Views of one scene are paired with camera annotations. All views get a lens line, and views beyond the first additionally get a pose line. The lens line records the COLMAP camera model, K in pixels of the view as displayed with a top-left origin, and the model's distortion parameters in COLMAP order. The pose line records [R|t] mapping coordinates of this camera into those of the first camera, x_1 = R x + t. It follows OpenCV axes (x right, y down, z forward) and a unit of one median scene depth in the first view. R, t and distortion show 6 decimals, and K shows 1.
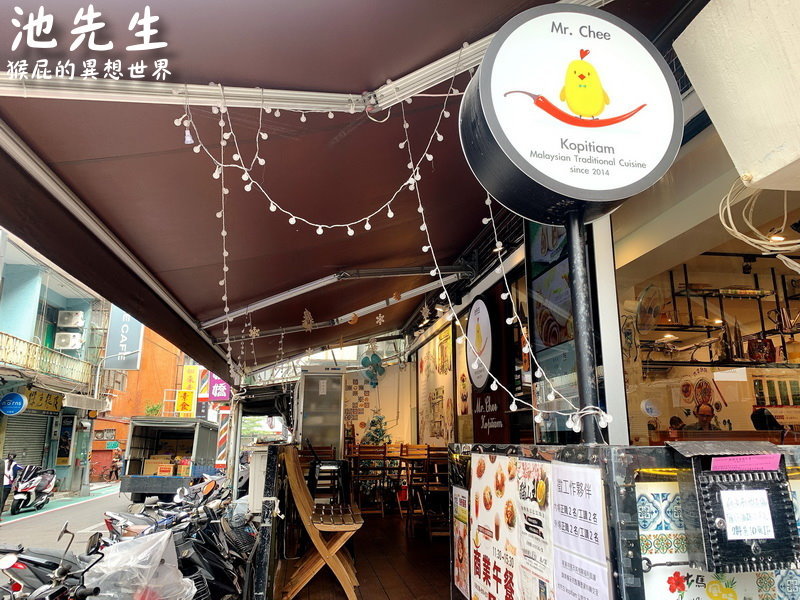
lens RADIAL K [[613.2, 0, 400.0], [0, 613.2, 300.0], [0, 0, 1]] dist [0.086797, -0.139313]
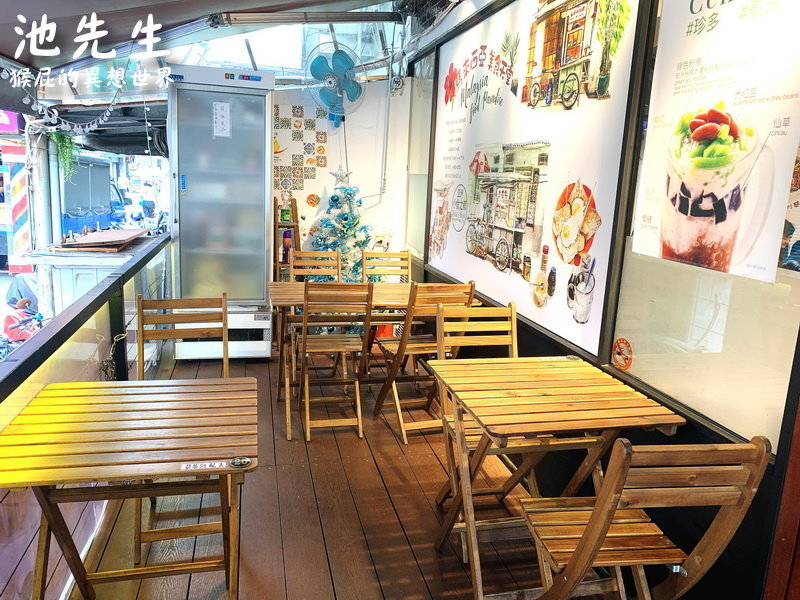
lens RADIAL K [[621.5, 0, 425.8], [0, 621.5, 301.3], [0, 0, 1]] dist [0.007165, -0.000057]
pose [[0.991480, 0.027327, 0.127357, -0.032395], [-0.077465, 0.909752, 0.407861, 0.064555], [-0.104718, -0.414252, 0.904118, 0.506274]]
